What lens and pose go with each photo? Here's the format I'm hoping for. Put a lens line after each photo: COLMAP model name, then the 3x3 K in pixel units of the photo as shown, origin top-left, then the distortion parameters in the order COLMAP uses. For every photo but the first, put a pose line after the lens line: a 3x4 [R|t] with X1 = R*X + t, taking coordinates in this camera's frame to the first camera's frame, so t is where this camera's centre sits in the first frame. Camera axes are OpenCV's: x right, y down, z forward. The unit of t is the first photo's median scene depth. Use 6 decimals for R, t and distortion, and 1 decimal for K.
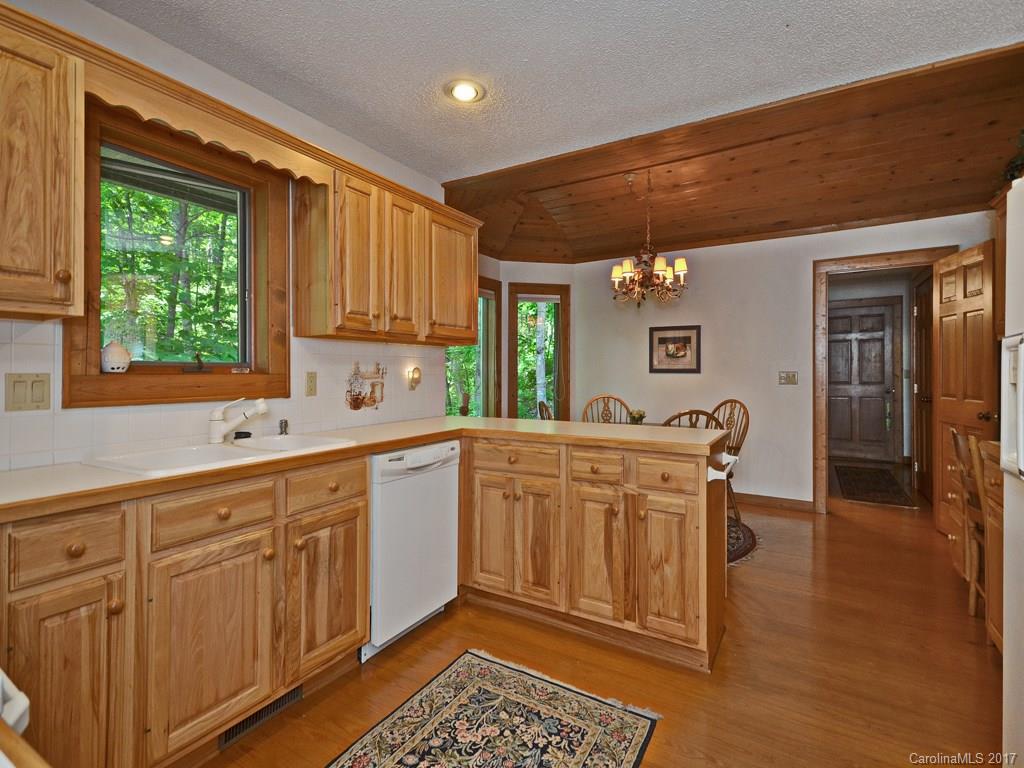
lens RADIAL K [[505.1, 0, 530.7], [0, 505.1, 366.7], [0, 0, 1]] dist [0.046831, 0.001039]
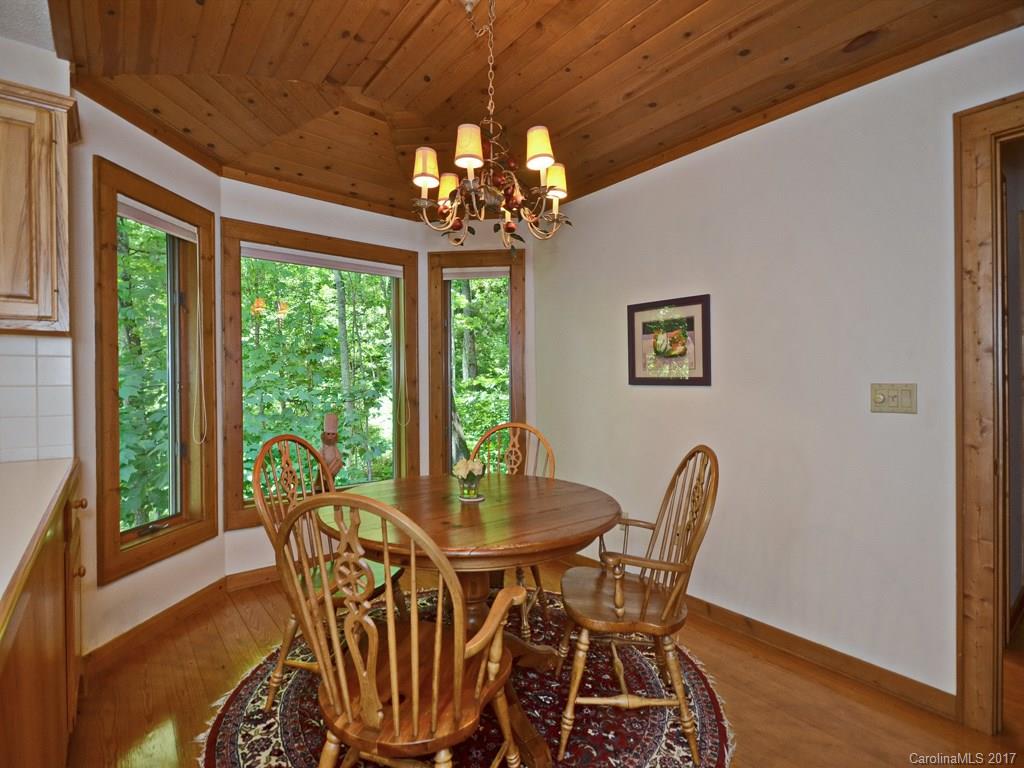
lens RADIAL K [[483.5, 0, 508.8], [0, 483.5, 378.1], [0, 0, 1]] dist [-0.011225, 0.000141]
pose [[0.926263, 0.000515, -0.376877, 0.279867], [-0.000917, 0.999999, -0.000888, 0.004377], [0.376877, 0.001168, 0.926263, 0.393646]]
